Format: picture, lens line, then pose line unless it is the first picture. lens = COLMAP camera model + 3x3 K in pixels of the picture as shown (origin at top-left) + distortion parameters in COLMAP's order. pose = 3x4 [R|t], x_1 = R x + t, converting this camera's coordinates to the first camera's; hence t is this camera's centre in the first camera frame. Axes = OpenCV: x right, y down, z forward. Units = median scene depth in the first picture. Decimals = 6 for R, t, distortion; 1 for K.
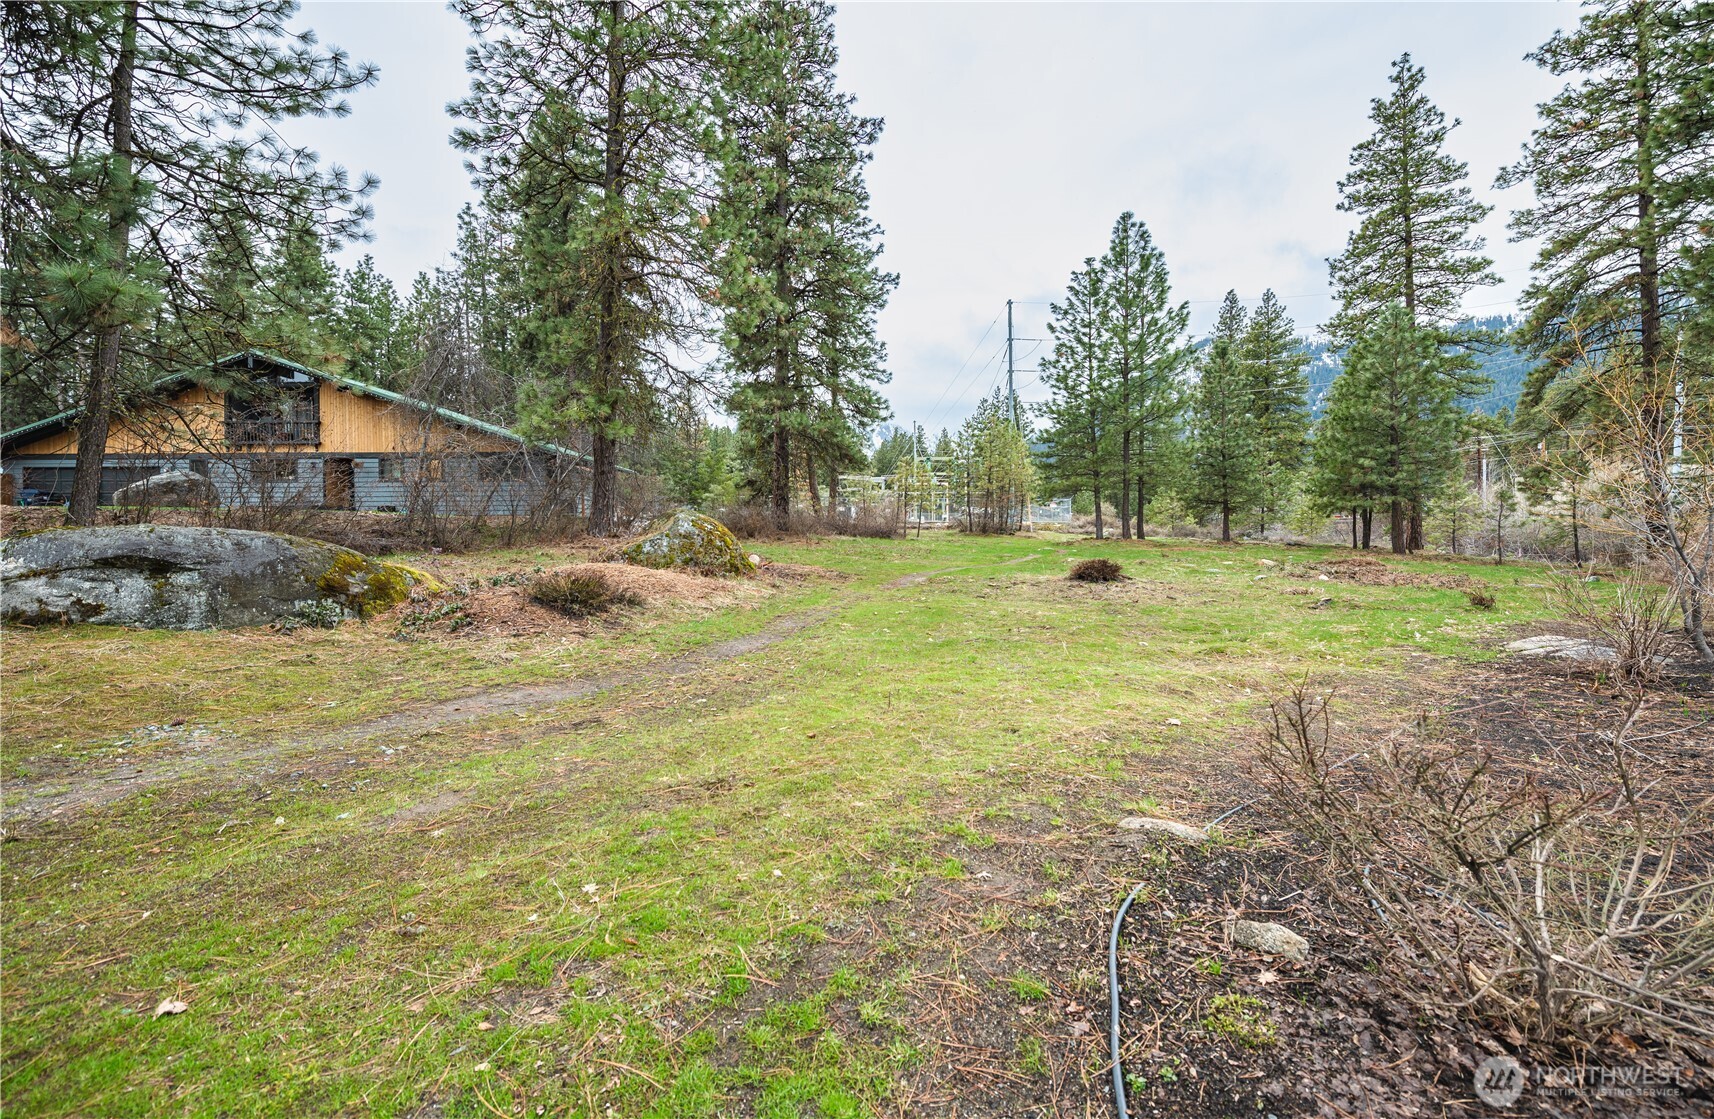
lens RADIAL K [[700.1, 0, 856.0], [0, 700.1, 543.0], [0, 0, 1]] dist [0.001909, -0.002977]
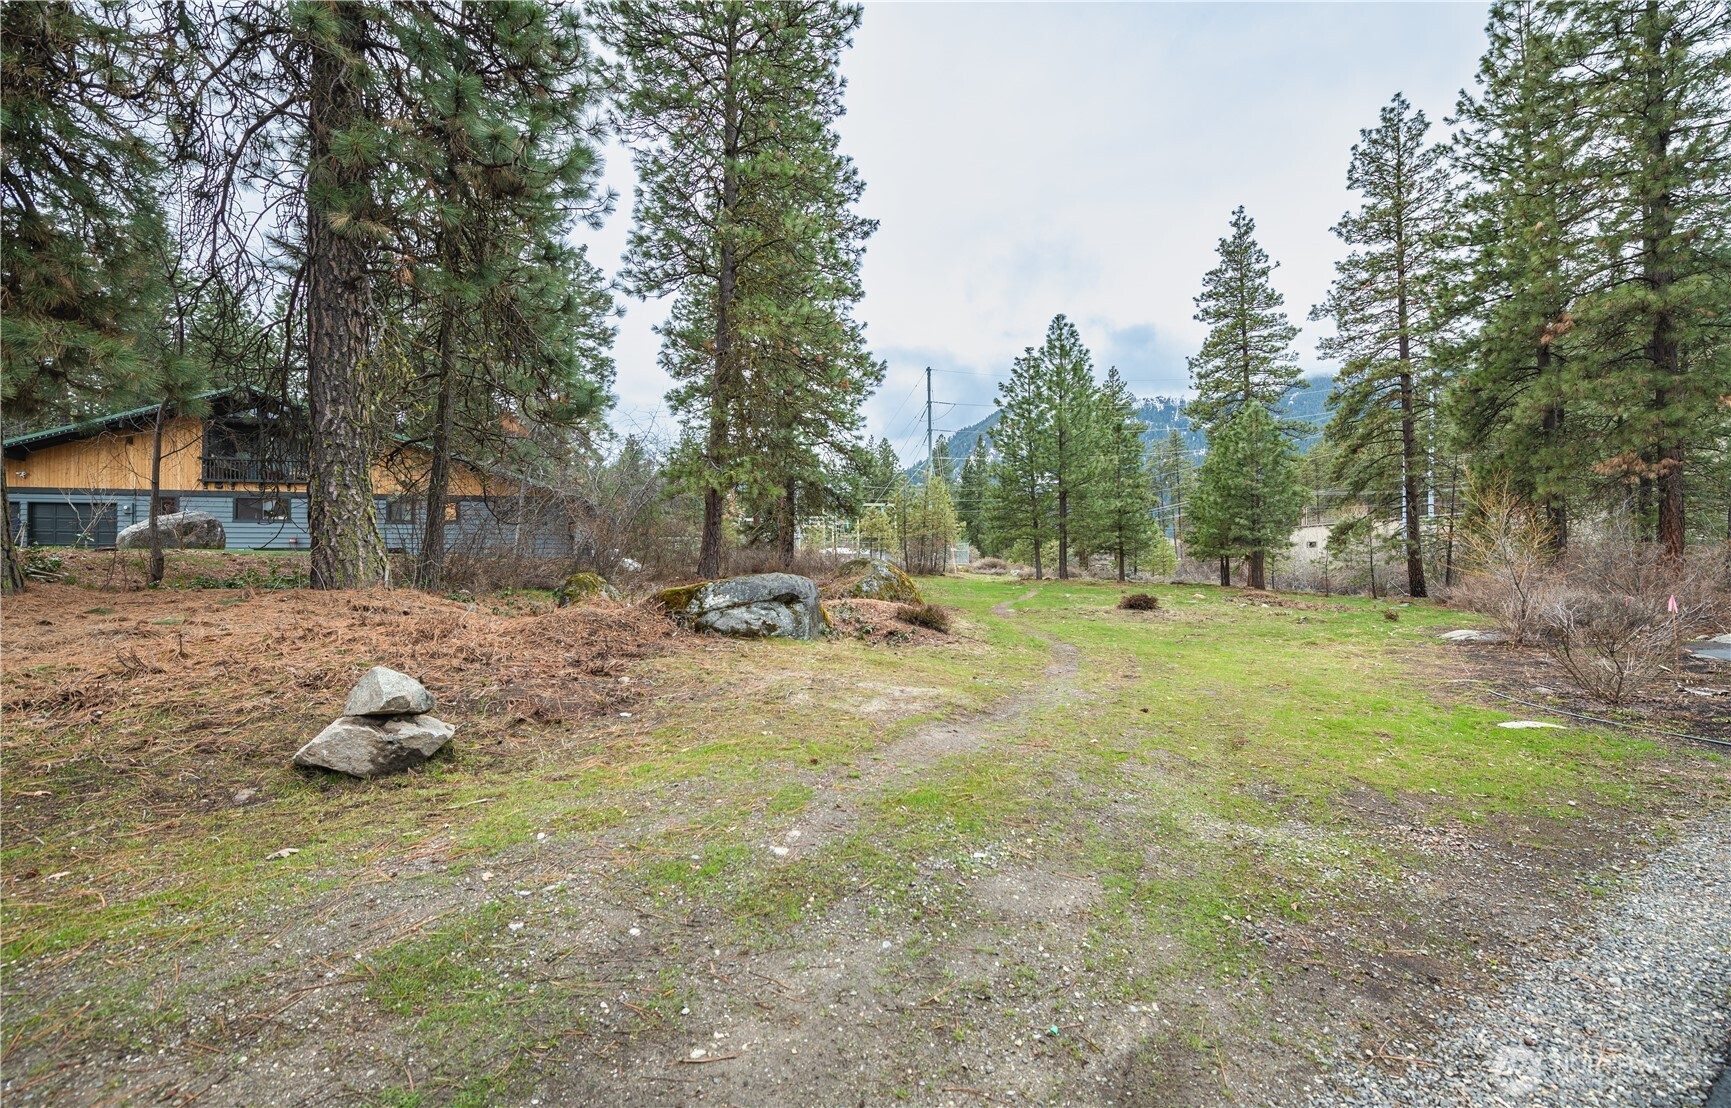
lens RADIAL K [[691.3, 0, 861.2], [0, 691.3, 570.5], [0, 0, 1]] dist [-0.007392, -0.002189]
pose [[0.975699, 0.000874, 0.219115, -0.213537], [0.002911, 0.999852, -0.016954, -0.001063], [-0.219098, 0.017180, 0.975552, -0.097499]]
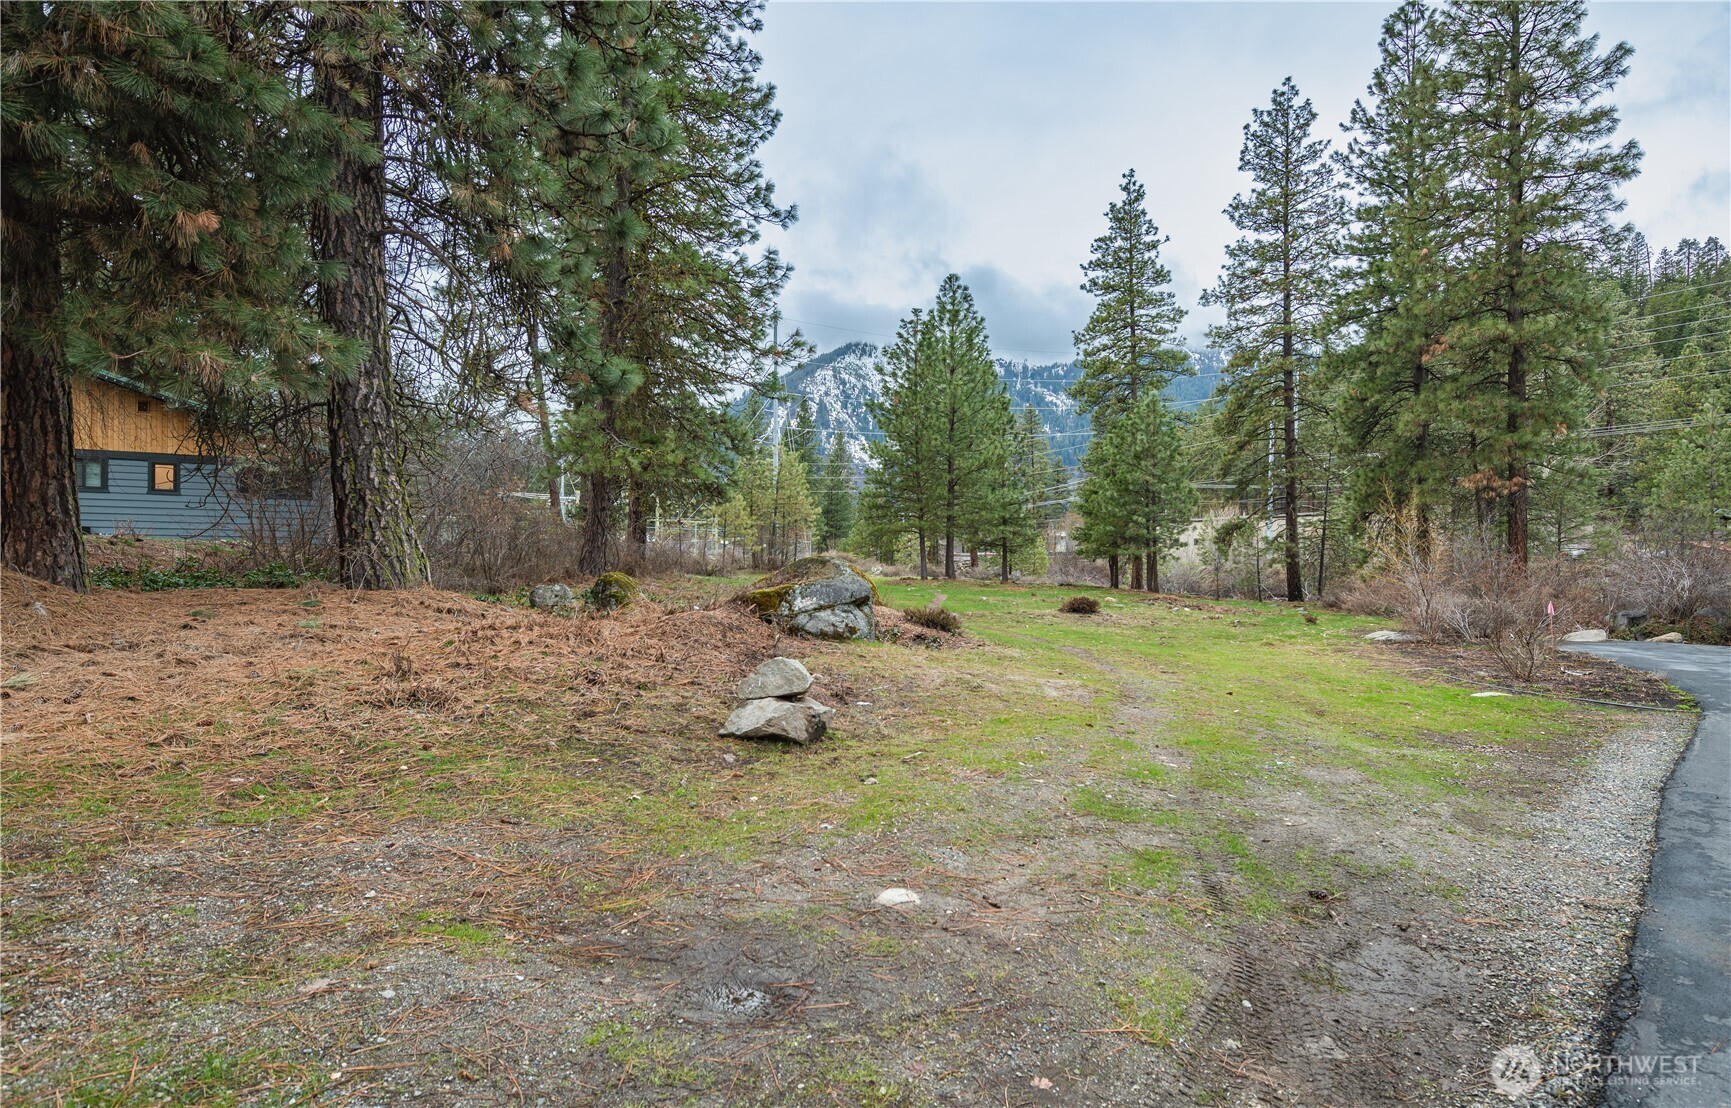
lens RADIAL K [[892.2, 0, 867.2], [0, 892.2, 573.3], [0, 0, 1]] dist [-0.009311, -0.001325]
pose [[0.885438, 0.009696, 0.464656, -0.345586], [-0.006754, 0.999945, -0.007995, -0.002937], [-0.464708, 0.003941, 0.885455, -0.138514]]
